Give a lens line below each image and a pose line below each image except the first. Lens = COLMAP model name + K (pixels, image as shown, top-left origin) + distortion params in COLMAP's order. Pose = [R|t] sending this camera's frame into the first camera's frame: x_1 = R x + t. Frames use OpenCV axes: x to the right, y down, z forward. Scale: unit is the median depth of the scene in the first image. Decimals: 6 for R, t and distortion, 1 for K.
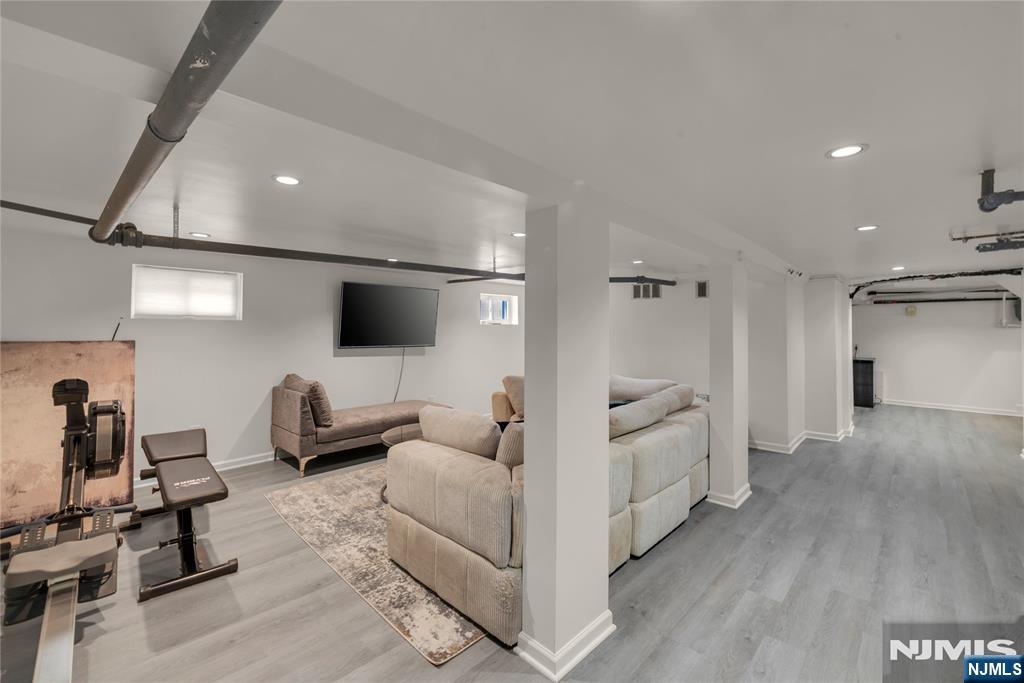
lens RADIAL K [[417.2, 0, 516.2], [0, 417.2, 320.6], [0, 0, 1]] dist [-0.002814, -0.000219]
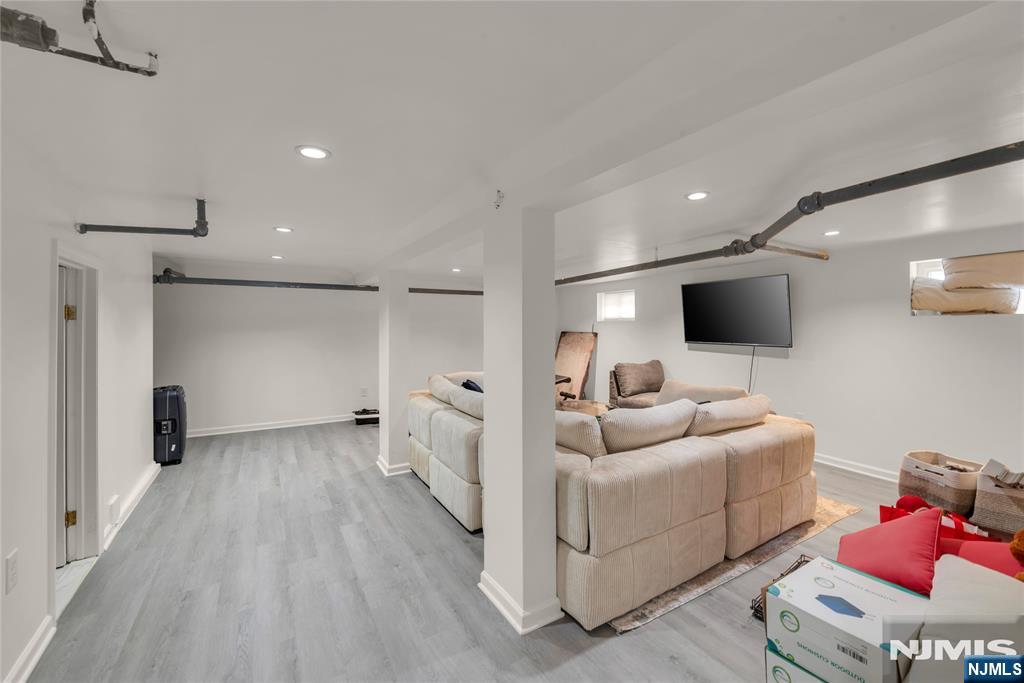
lens RADIAL K [[417.2, 0, 516.2], [0, 417.2, 320.6], [0, 0, 1]] dist [-0.002814, -0.000219]
pose [[-0.253157, -0.021977, -0.967176, 1.465158], [0.016652, 0.999495, -0.027070, 0.053672], [0.967282, -0.022958, -0.252663, 1.546508]]
